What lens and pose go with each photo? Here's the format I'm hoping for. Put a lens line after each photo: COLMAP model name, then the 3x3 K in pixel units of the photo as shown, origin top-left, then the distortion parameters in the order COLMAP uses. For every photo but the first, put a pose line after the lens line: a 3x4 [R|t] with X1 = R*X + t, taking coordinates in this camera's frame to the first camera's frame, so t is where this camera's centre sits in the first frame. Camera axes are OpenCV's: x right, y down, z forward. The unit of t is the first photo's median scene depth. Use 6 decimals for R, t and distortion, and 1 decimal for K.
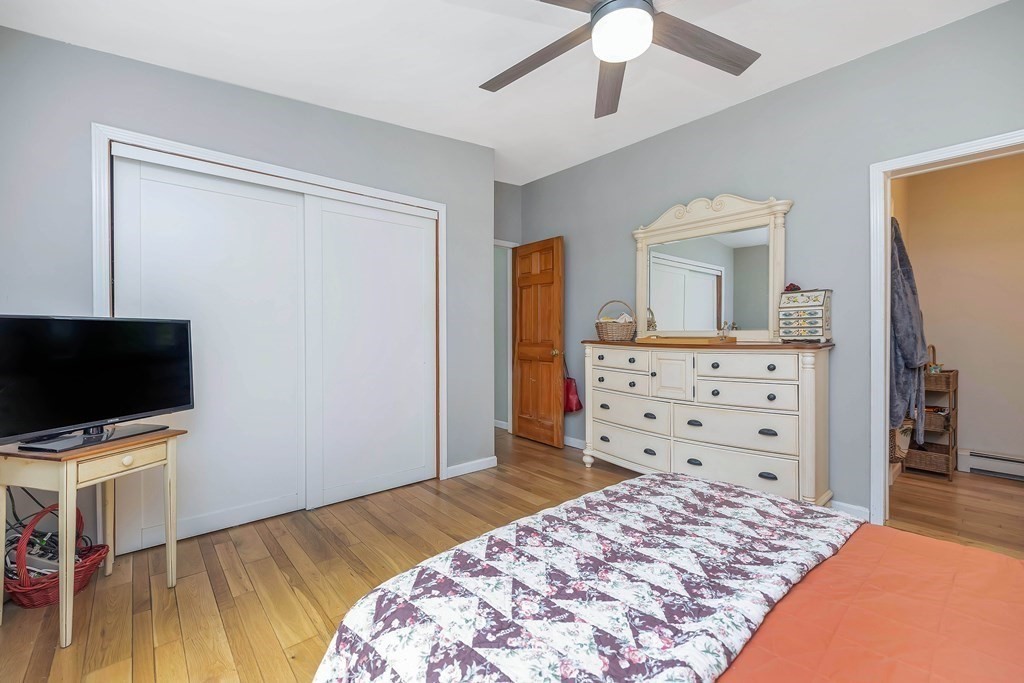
lens RADIAL K [[439.9, 0, 509.4], [0, 439.9, 336.3], [0, 0, 1]] dist [0.000786, 0.000066]
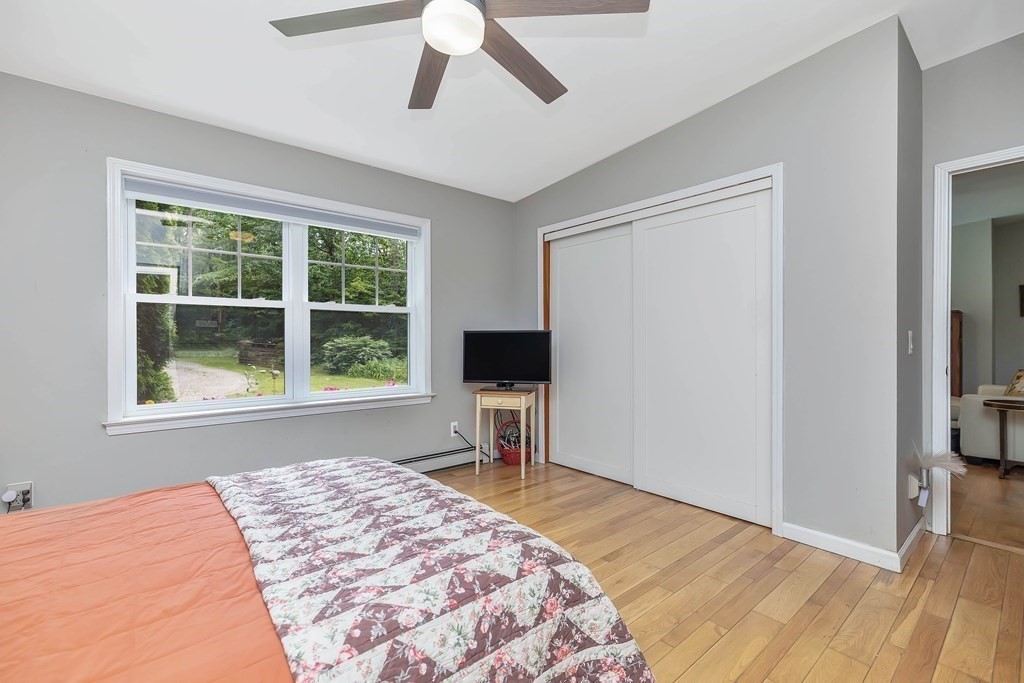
lens RADIAL K [[439.9, 0, 509.4], [0, 439.9, 336.3], [0, 0, 1]] dist [0.000786, 0.000066]
pose [[-0.014442, -0.008024, -0.999864, 1.330254], [-0.007016, 0.999944, -0.007924, 0.001660], [0.999871, 0.006900, -0.014498, 1.245419]]
